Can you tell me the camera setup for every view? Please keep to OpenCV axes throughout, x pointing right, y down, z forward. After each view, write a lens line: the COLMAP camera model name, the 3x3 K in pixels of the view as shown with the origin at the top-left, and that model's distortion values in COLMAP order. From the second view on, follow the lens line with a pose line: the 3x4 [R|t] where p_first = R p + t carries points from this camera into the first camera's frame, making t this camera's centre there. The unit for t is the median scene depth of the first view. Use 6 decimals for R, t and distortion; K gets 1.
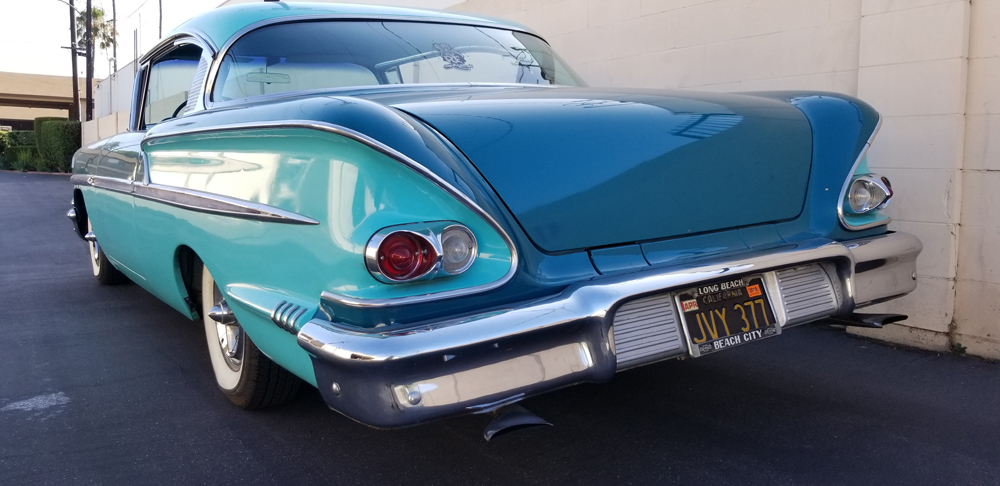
lens RADIAL K [[764.7, 0, 454.4], [0, 764.7, 225.9], [0, 0, 1]] dist [0.039337, -0.075959]
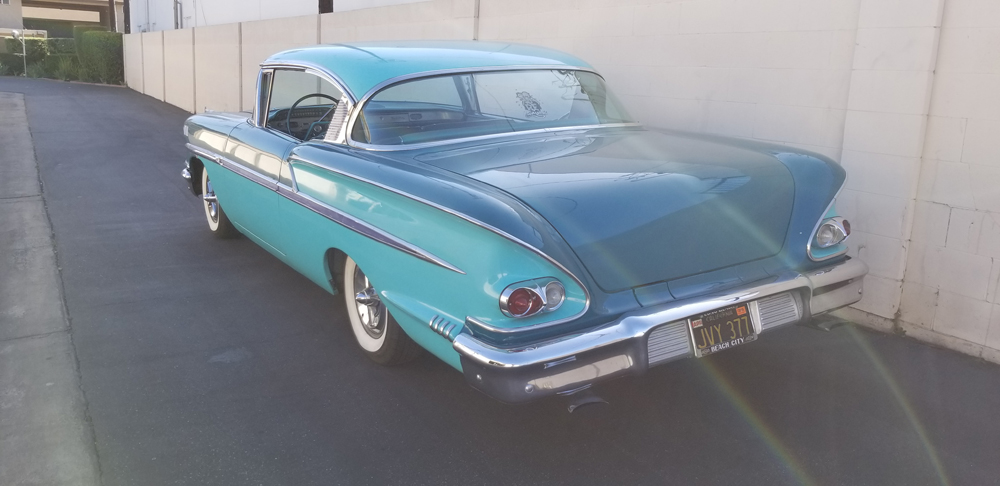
lens RADIAL K [[760.3, 0, 470.0], [0, 760.3, 229.3], [0, 0, 1]] dist [0.079714, -0.147919]
pose [[0.999676, 0.022303, -0.012234, -0.129559], [-0.020578, 0.991758, 0.126461, -0.256042], [0.014953, -0.126168, 0.991896, -0.487969]]
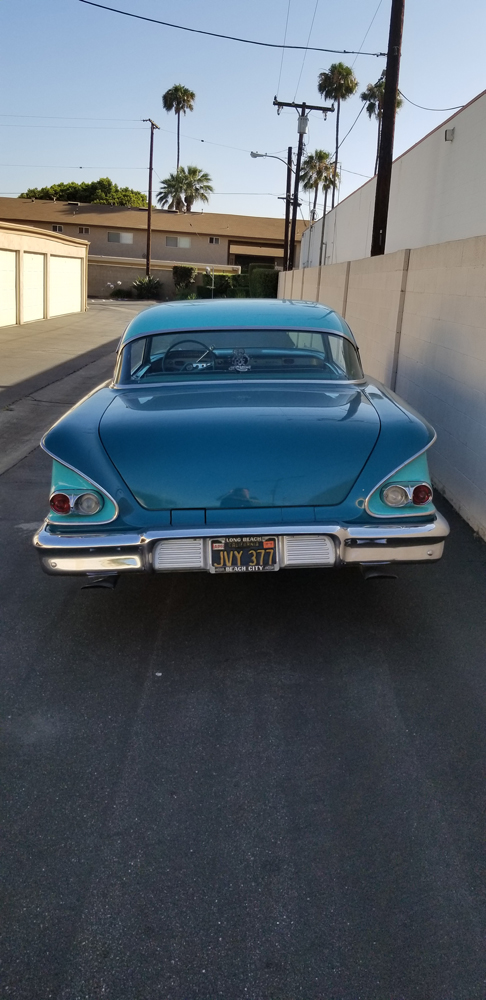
lens RADIAL K [[760.3, 0, 267.0], [0, 760.3, 465.6], [0, 0, 1]] dist [0.079714, -0.147919]
pose [[0.870974, 0.141649, -0.470468, 1.202939], [-0.076160, 0.984890, 0.155538, -0.376209], [0.485391, -0.099639, 0.868601, -0.535882]]
